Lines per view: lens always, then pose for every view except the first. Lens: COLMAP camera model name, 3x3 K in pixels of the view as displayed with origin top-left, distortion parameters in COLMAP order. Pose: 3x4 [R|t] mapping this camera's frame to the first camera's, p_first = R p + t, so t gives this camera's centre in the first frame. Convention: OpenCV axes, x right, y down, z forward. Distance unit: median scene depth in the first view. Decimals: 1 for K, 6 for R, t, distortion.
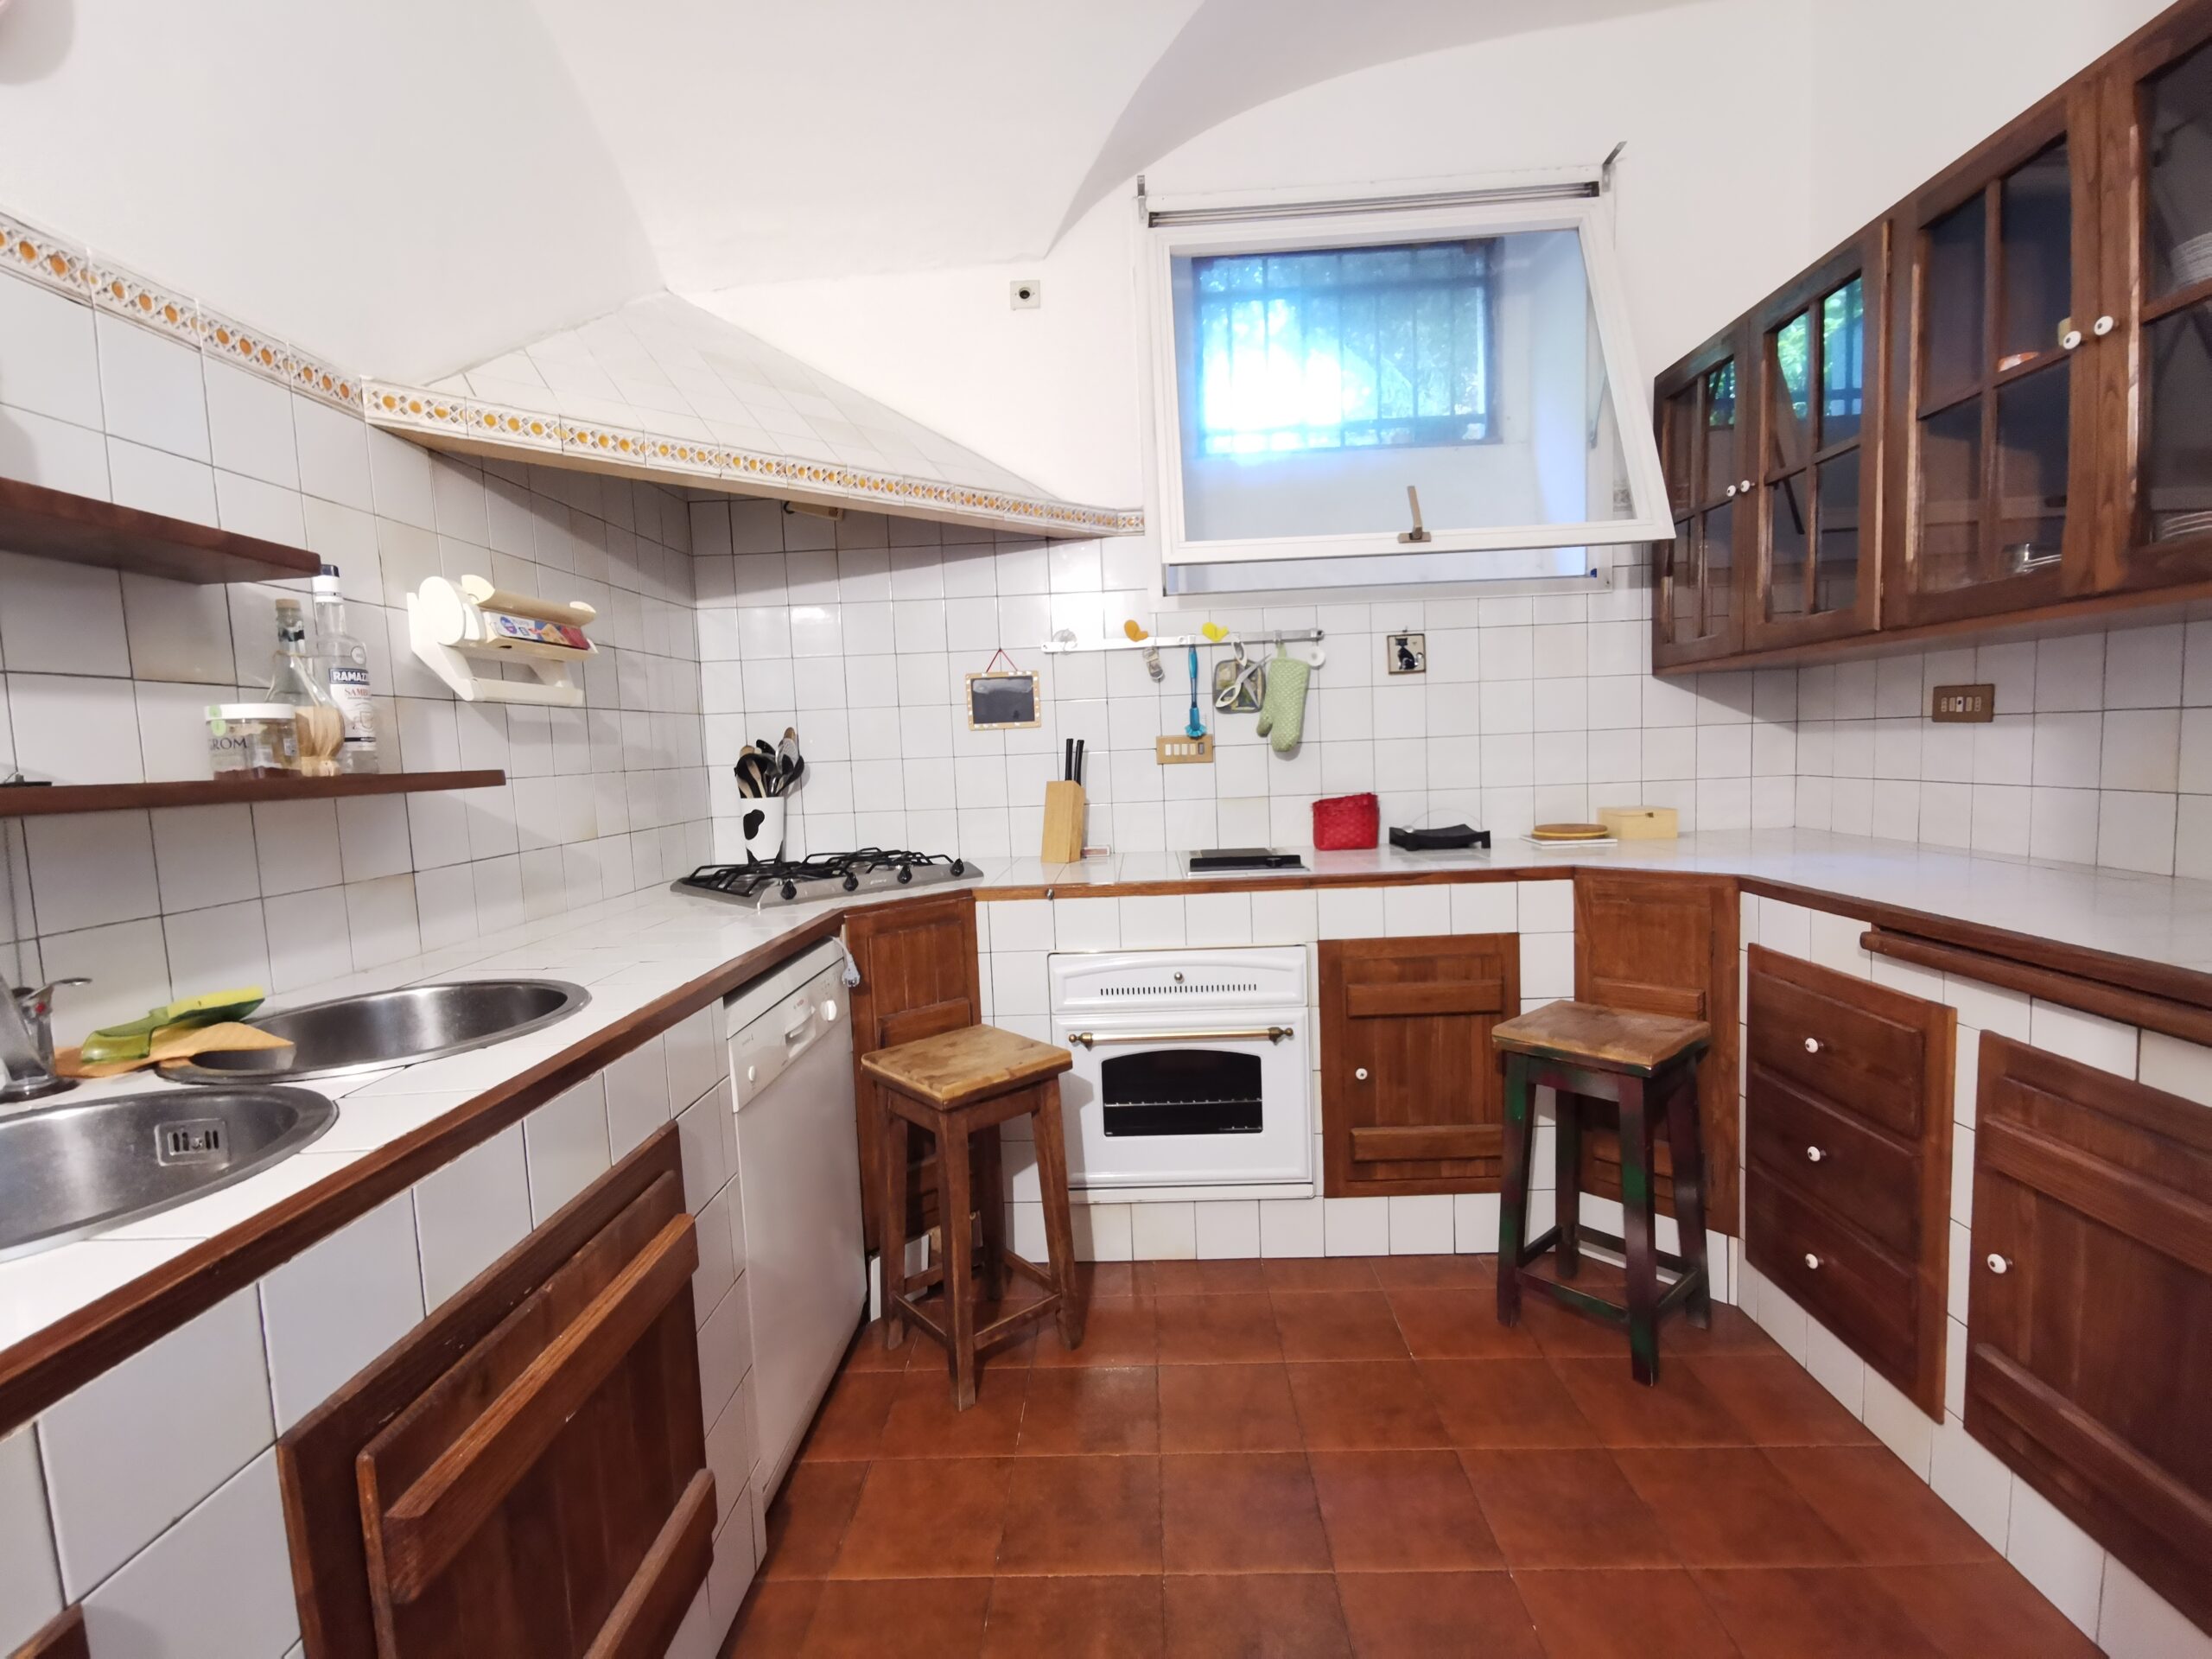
lens RADIAL K [[1016.8, 0, 1106.0], [0, 1016.8, 829.5], [0, 0, 1]] dist [0.065492, -0.036069]
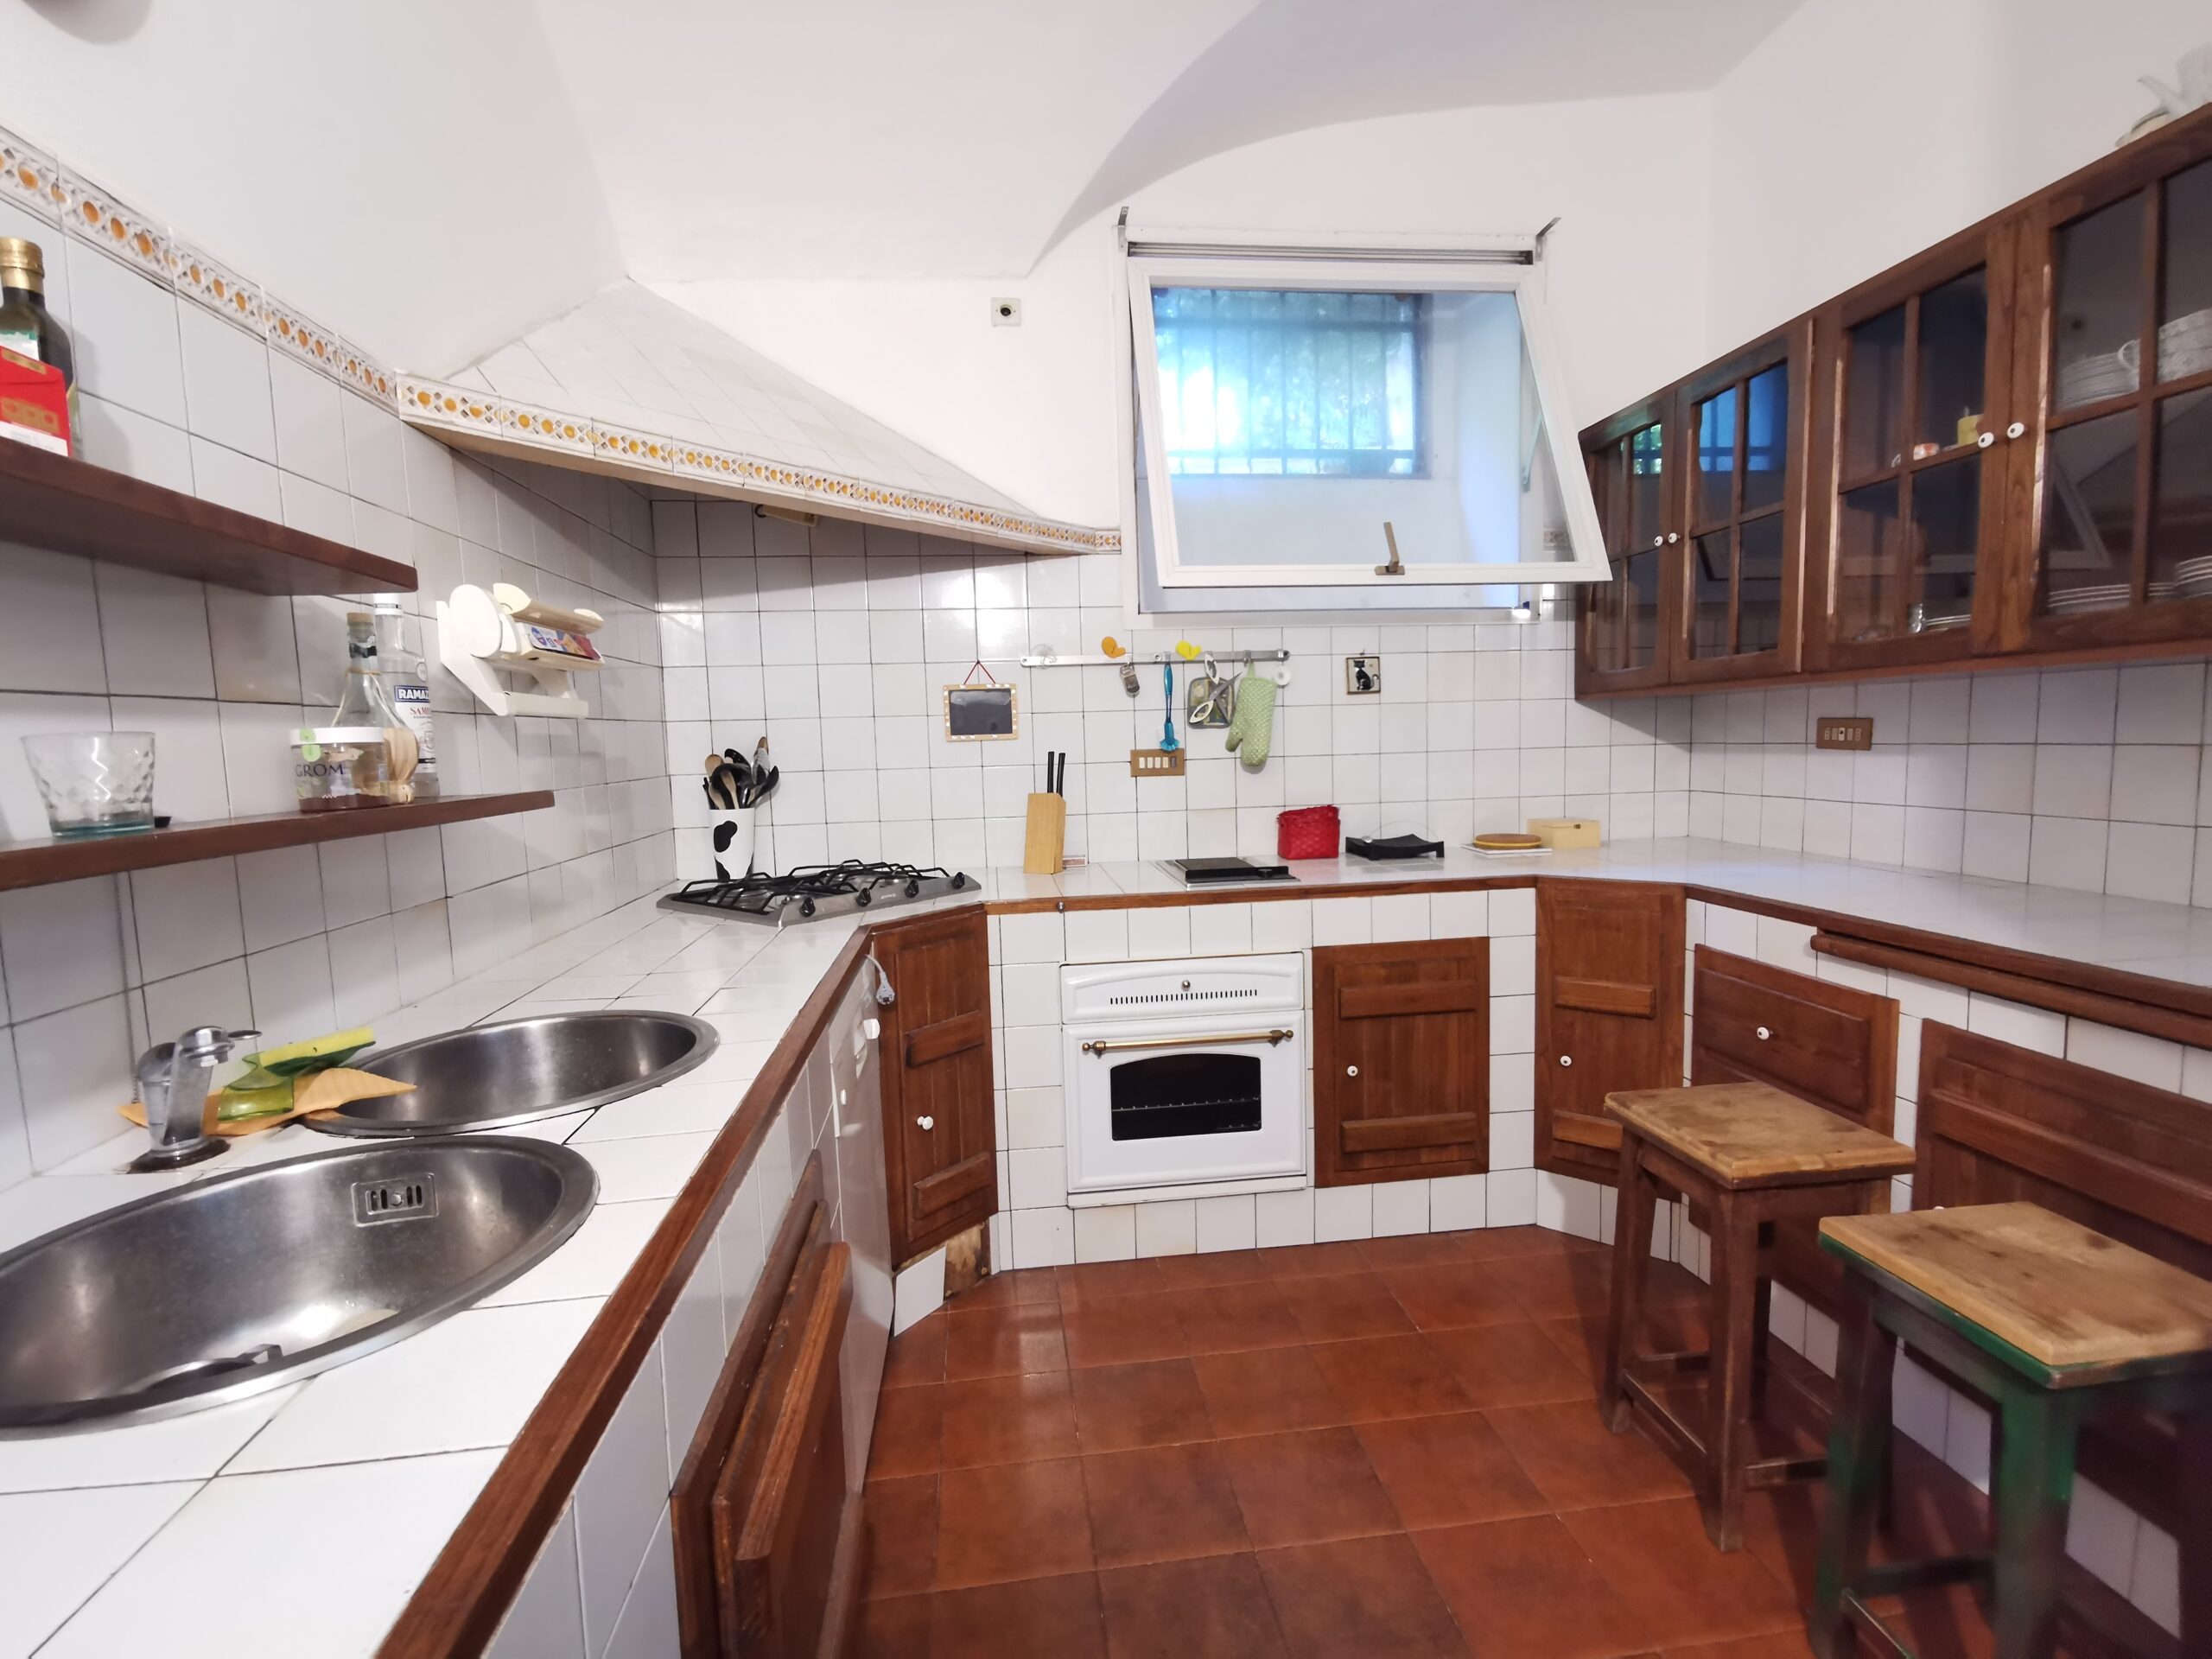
lens RADIAL K [[1016.8, 0, 1106.0], [0, 1016.8, 829.5], [0, 0, 1]] dist [0.065492, -0.036069]
pose [[0.987739, -0.001743, 0.156105, -0.180143], [0.001147, 0.999992, 0.003913, -0.019498], [-0.156110, -0.003686, 0.987733, -0.018743]]
